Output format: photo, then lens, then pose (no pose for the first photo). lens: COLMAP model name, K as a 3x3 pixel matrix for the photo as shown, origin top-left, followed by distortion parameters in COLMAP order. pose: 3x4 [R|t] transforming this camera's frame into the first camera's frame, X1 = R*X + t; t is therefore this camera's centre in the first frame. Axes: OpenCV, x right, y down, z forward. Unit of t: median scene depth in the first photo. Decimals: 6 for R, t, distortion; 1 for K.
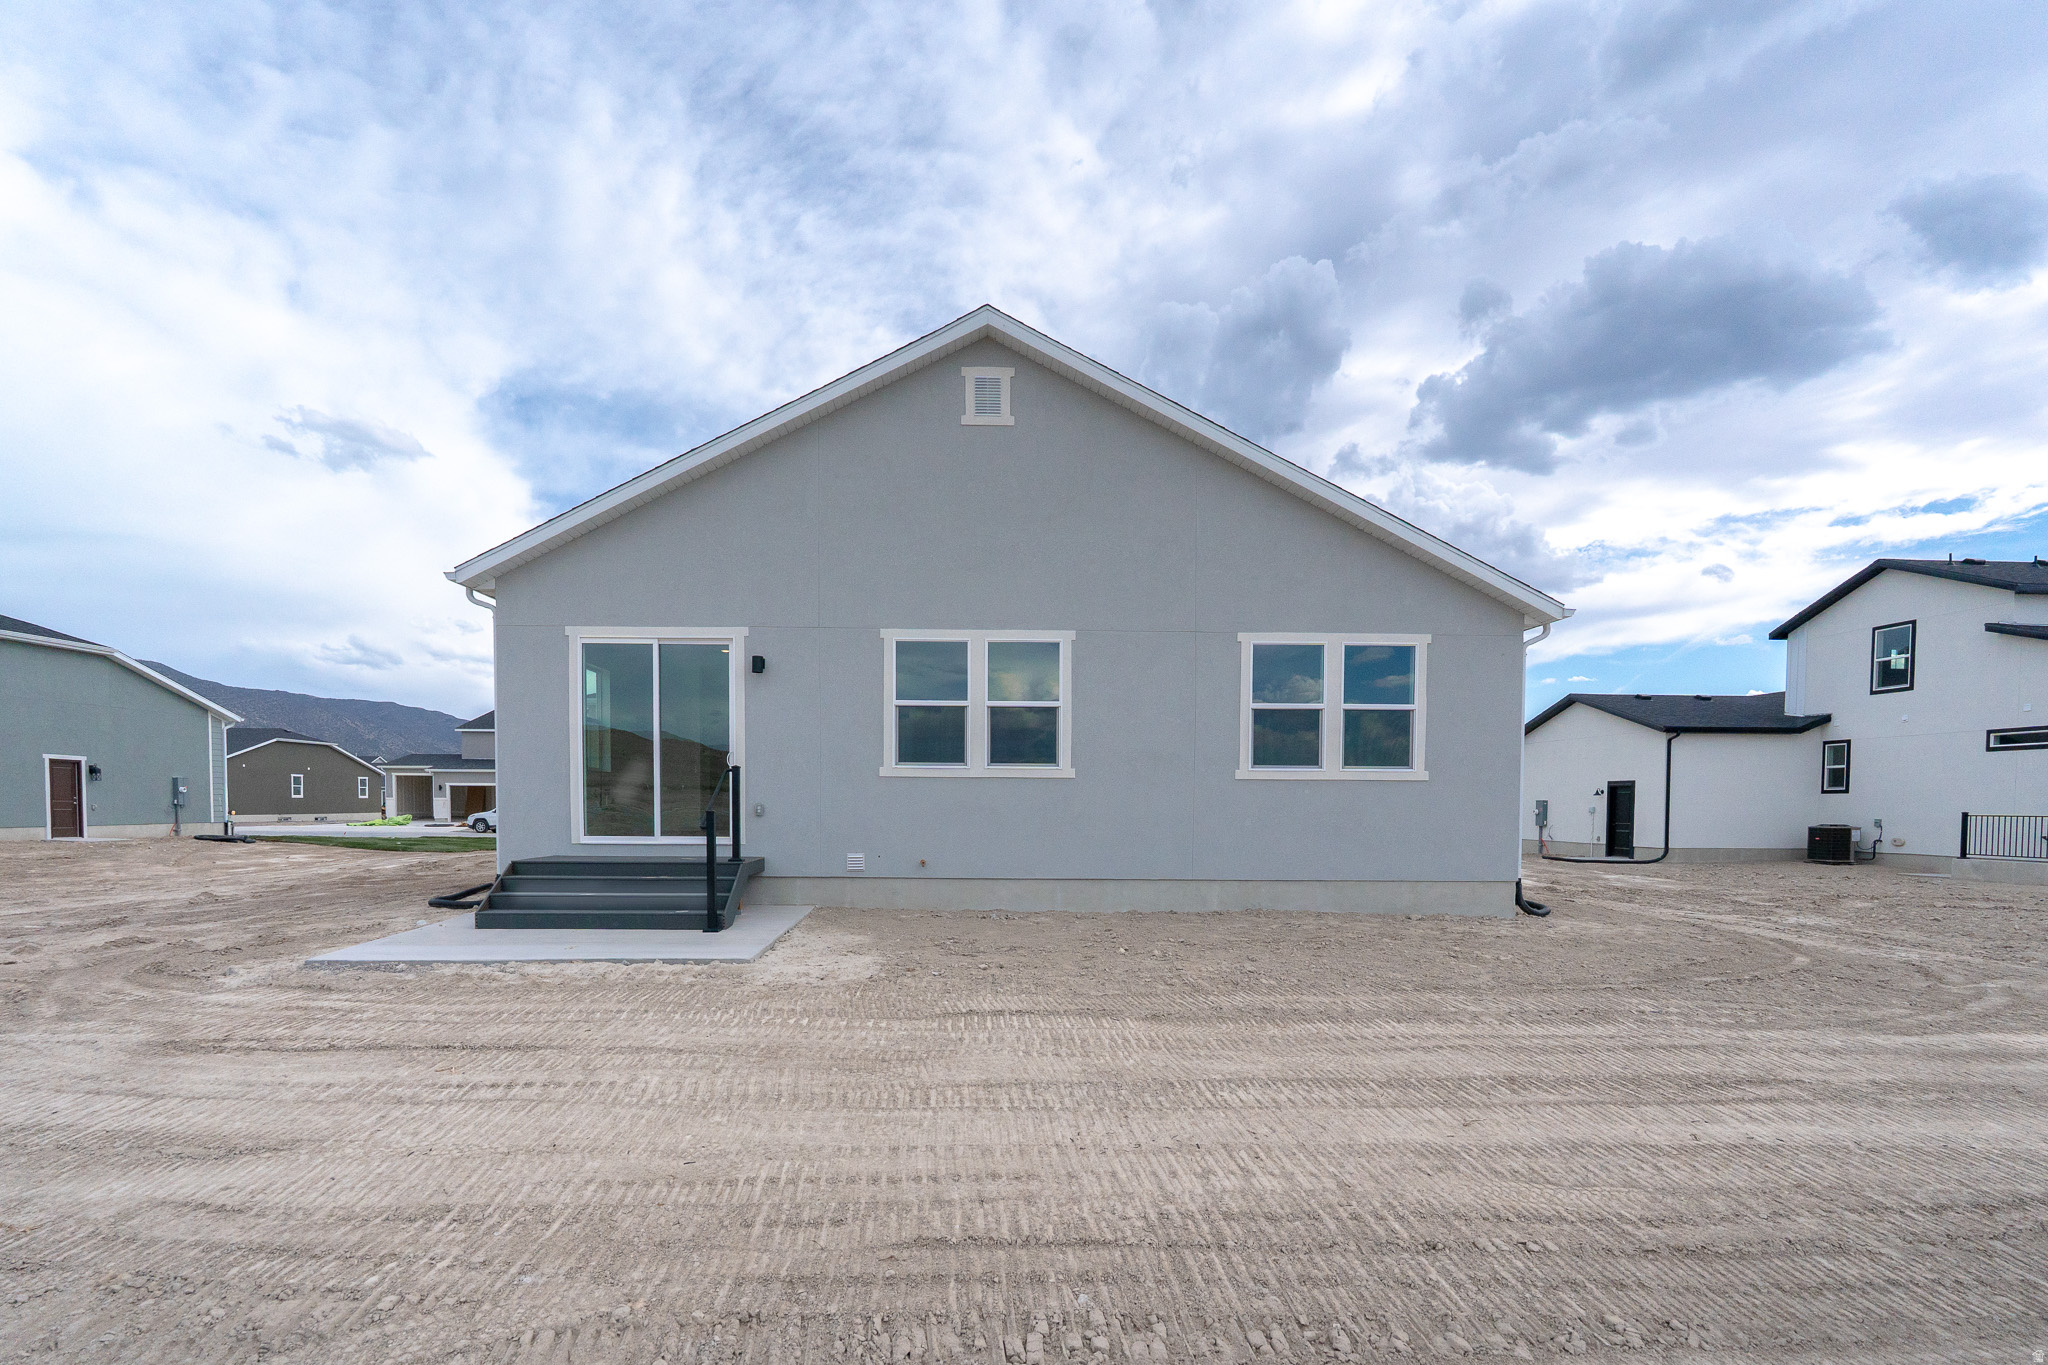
lens RADIAL K [[949.1, 0, 1022.1], [0, 949.1, 820.7], [0, 0, 1]] dist [-0.022848, -0.000154]
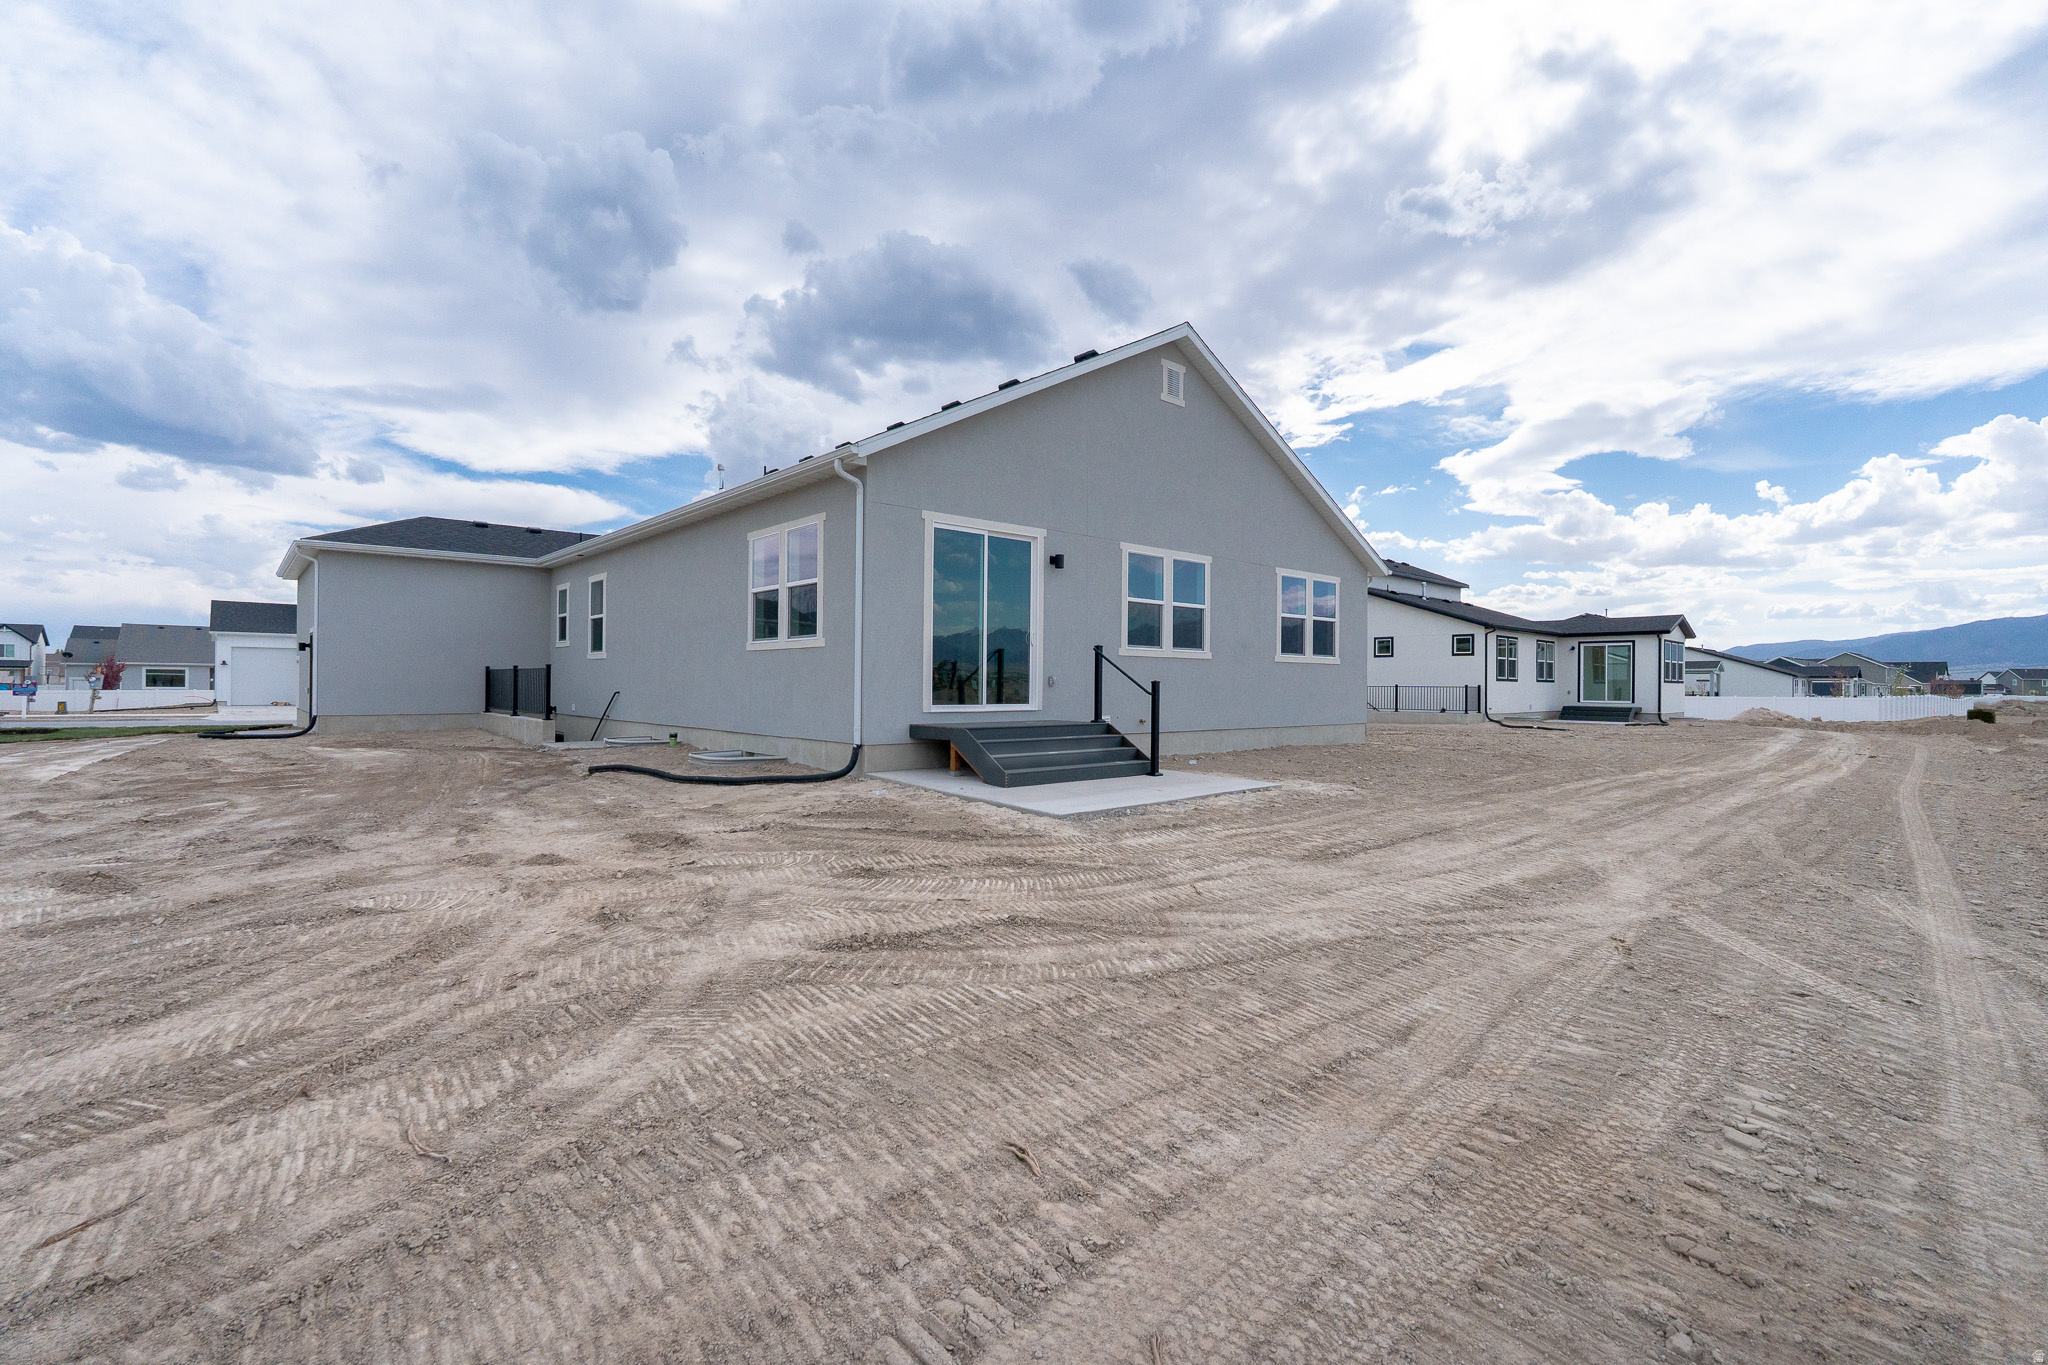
lens RADIAL K [[920.1, 0, 1028.7], [0, 920.1, 675.6], [0, 0, 1]] dist [-0.000894, -0.000171]
pose [[0.752187, 0.006663, 0.658916, -0.101949], [0.011950, 0.999646, -0.023751, 0.000901], [-0.658841, 0.025739, 0.751841, 0.012958]]
